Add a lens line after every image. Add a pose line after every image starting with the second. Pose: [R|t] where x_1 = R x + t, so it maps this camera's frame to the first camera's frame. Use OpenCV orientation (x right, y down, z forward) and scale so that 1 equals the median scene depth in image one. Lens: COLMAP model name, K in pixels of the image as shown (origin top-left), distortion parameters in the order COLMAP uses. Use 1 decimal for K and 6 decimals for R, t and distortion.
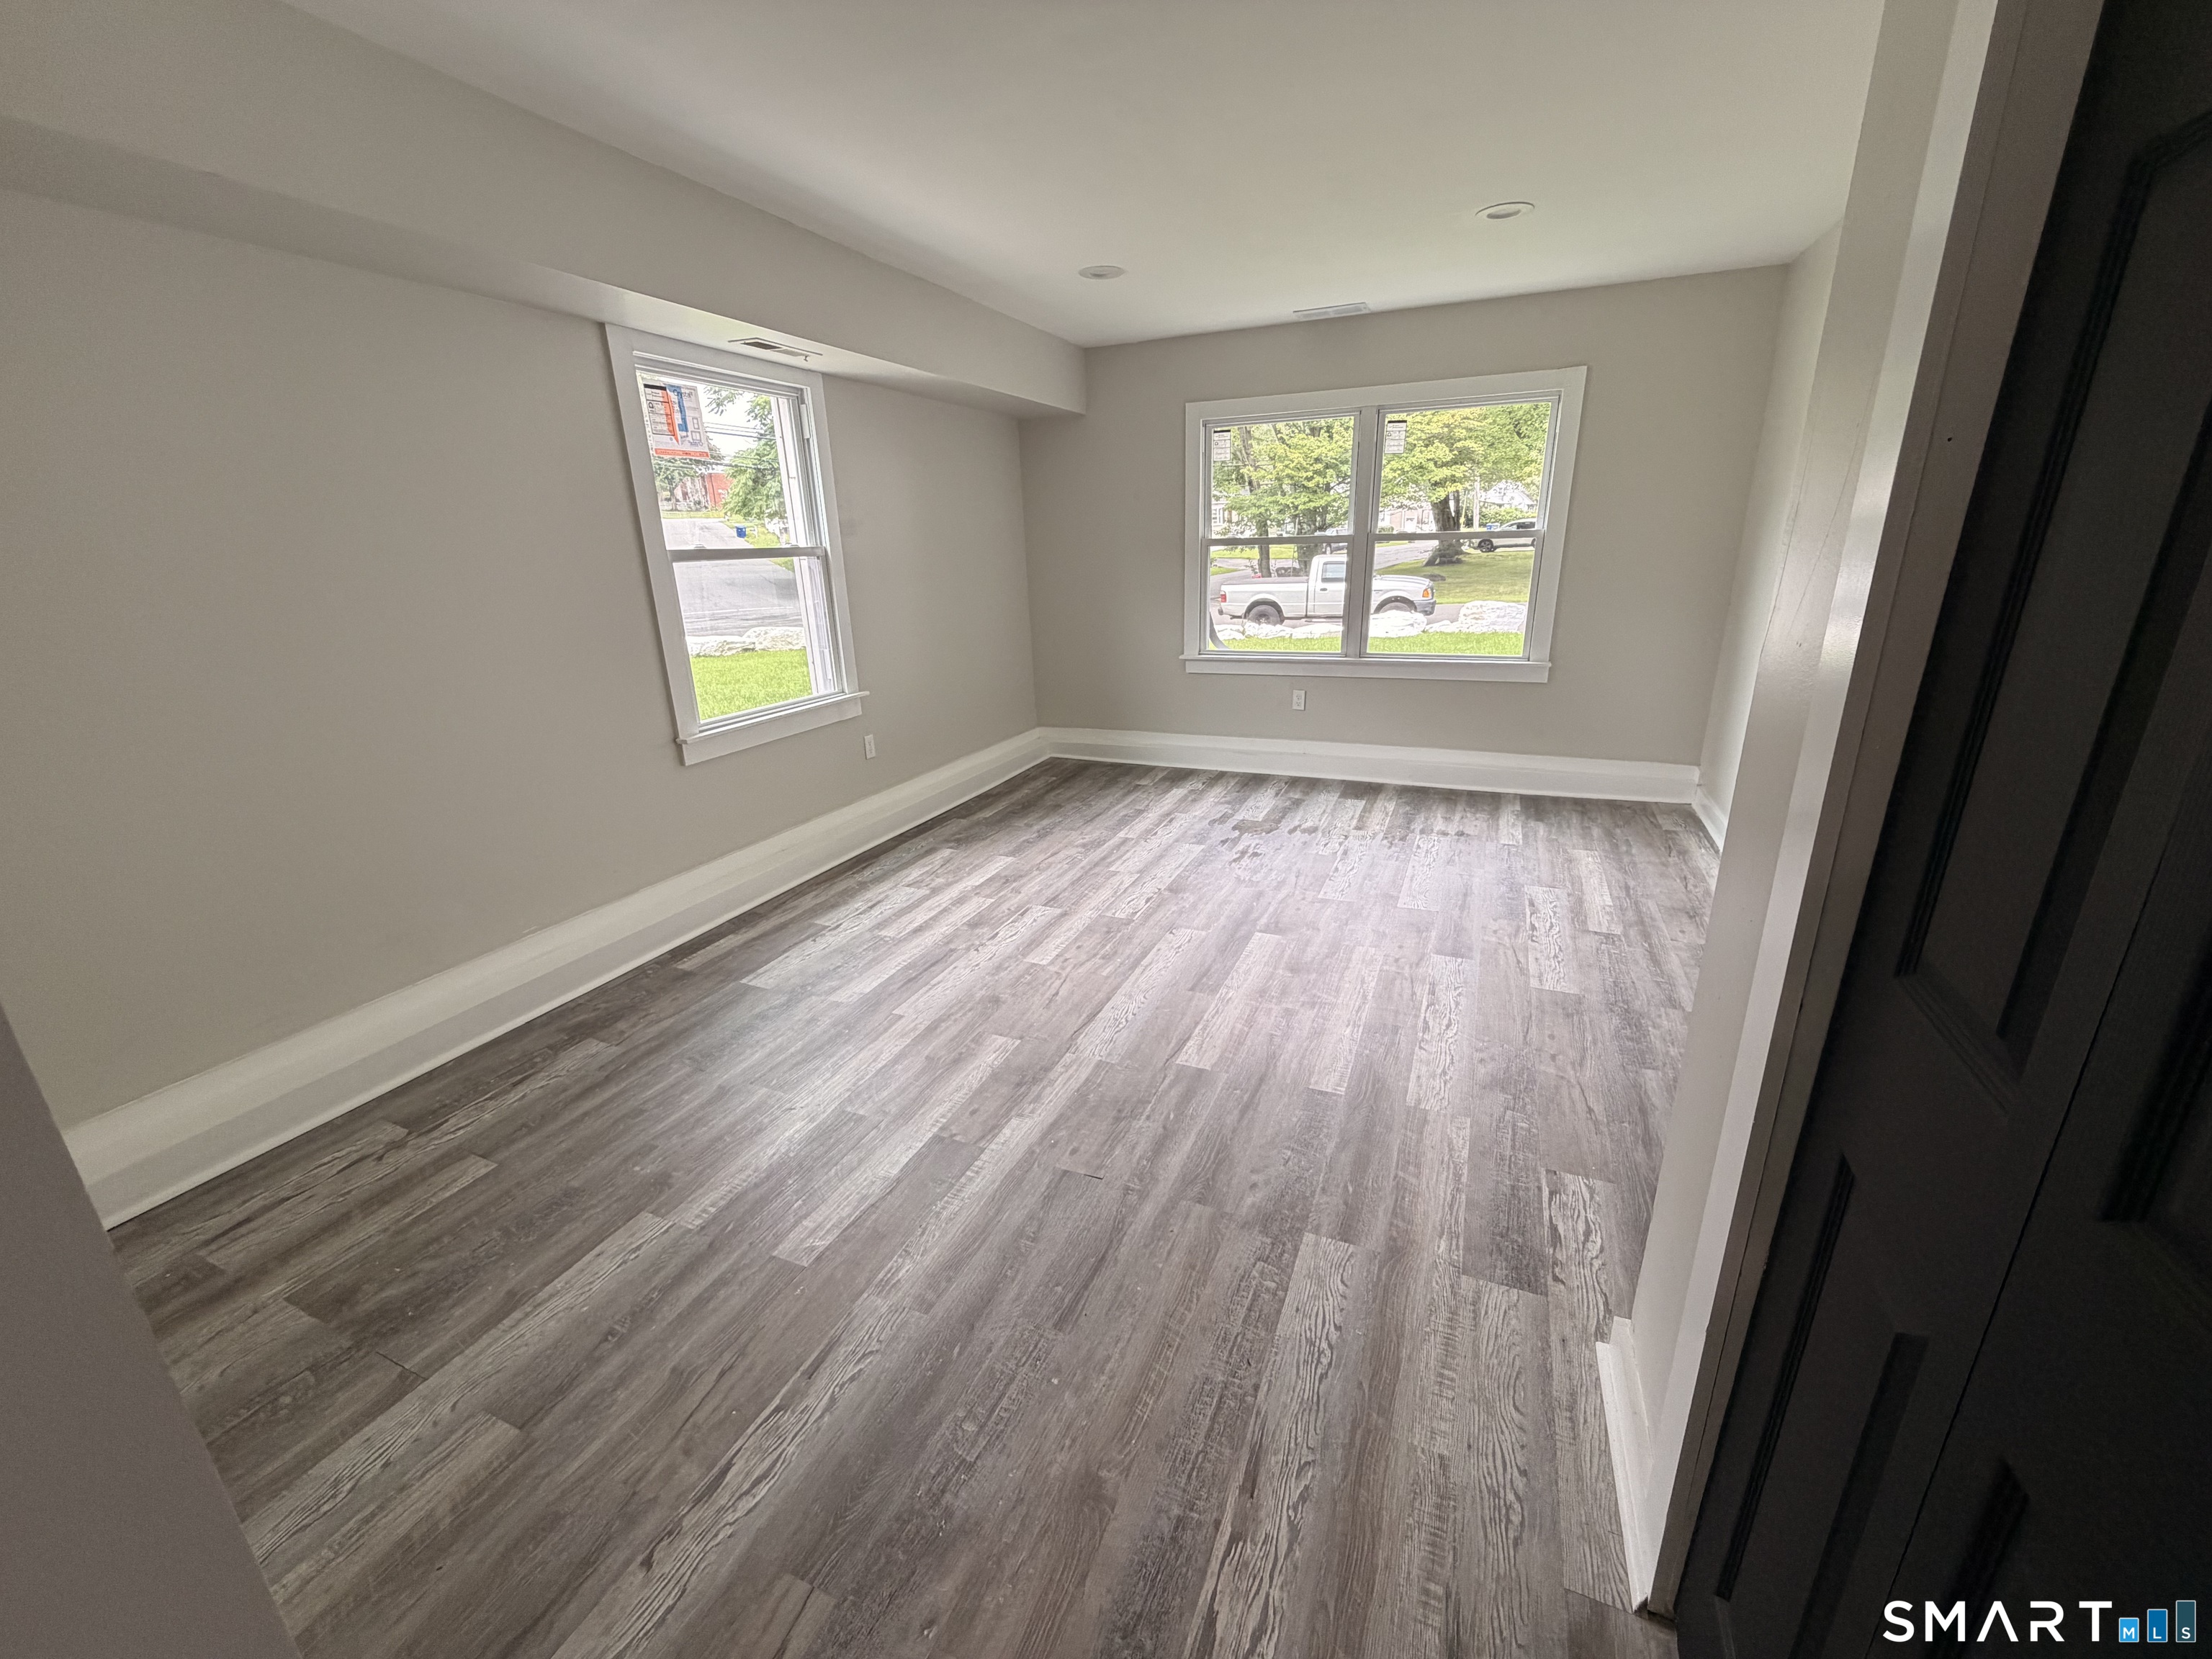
lens RADIAL K [[884.3, 0, 1100.2], [0, 884.3, 825.0], [0, 0, 1]] dist [-0.000939, 0.000862]
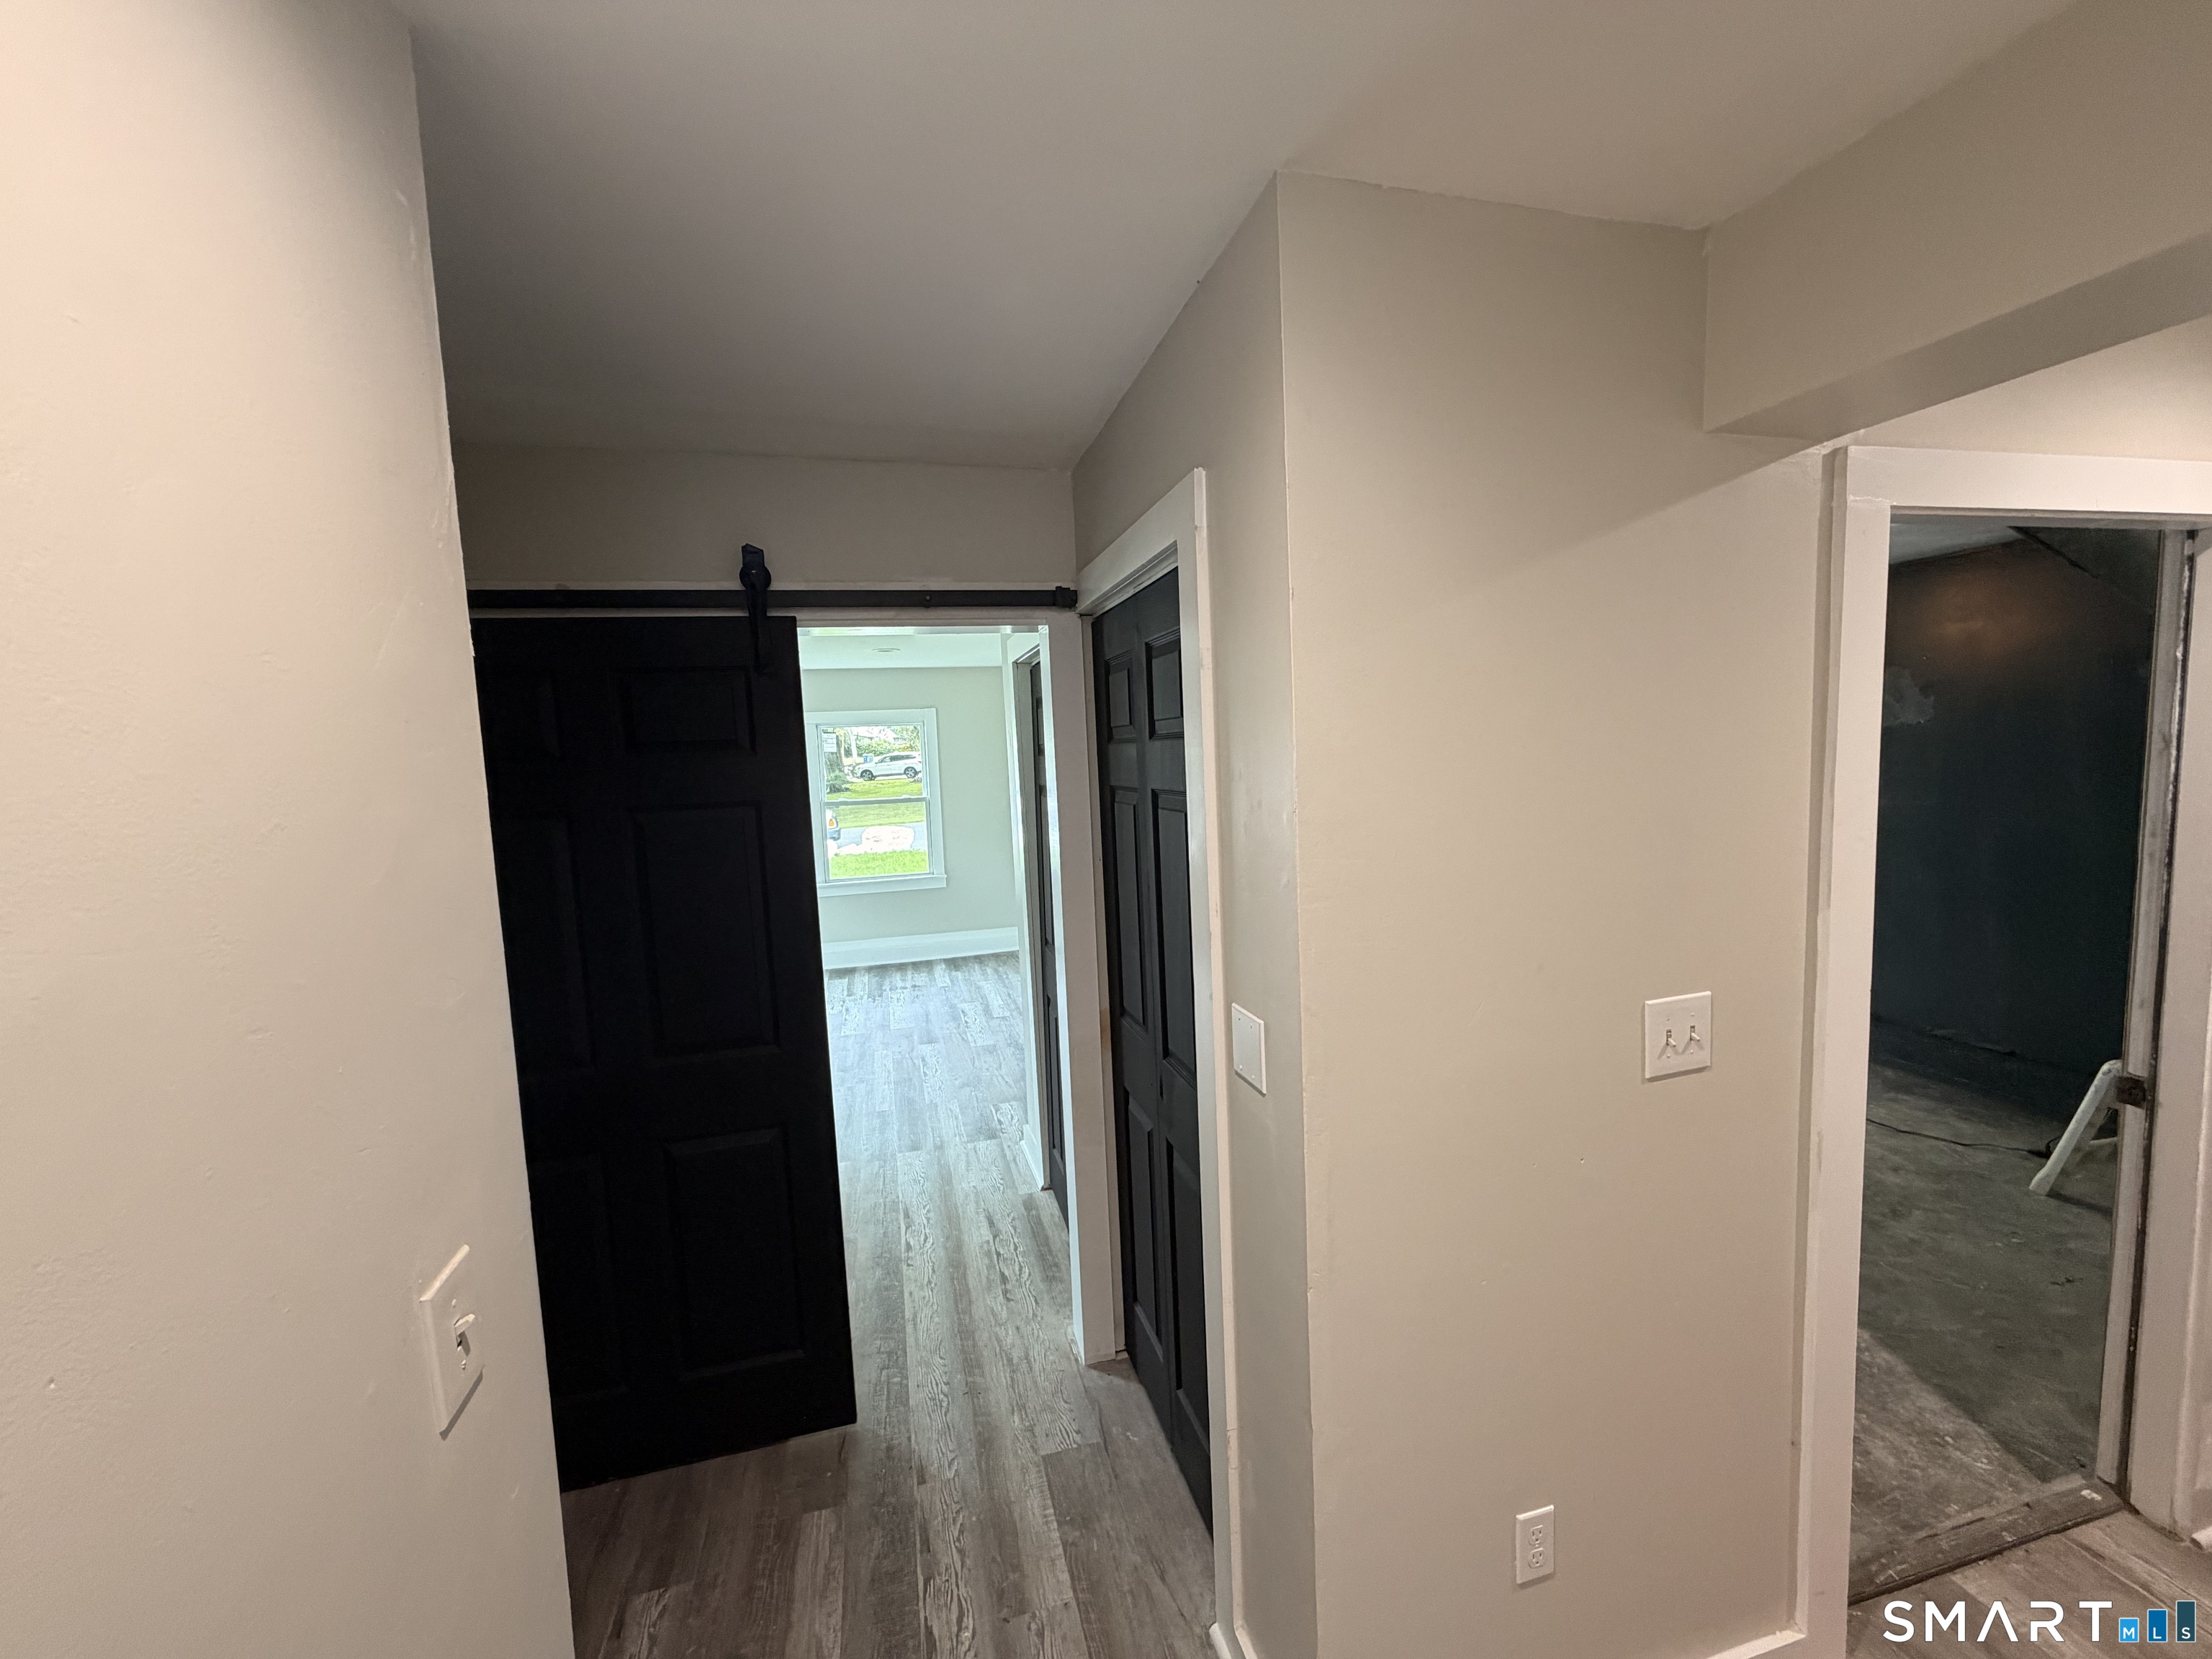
lens RADIAL K [[884.3, 0, 1104.8], [0, 884.3, 832.1], [0, 0, 1]] dist [-0.000939, 0.000862]
pose [[0.789213, -0.063605, 0.610817, -0.346044], [0.205718, 0.964539, -0.165362, 0.098293], [-0.578639, 0.256162, 0.774311, -0.623421]]
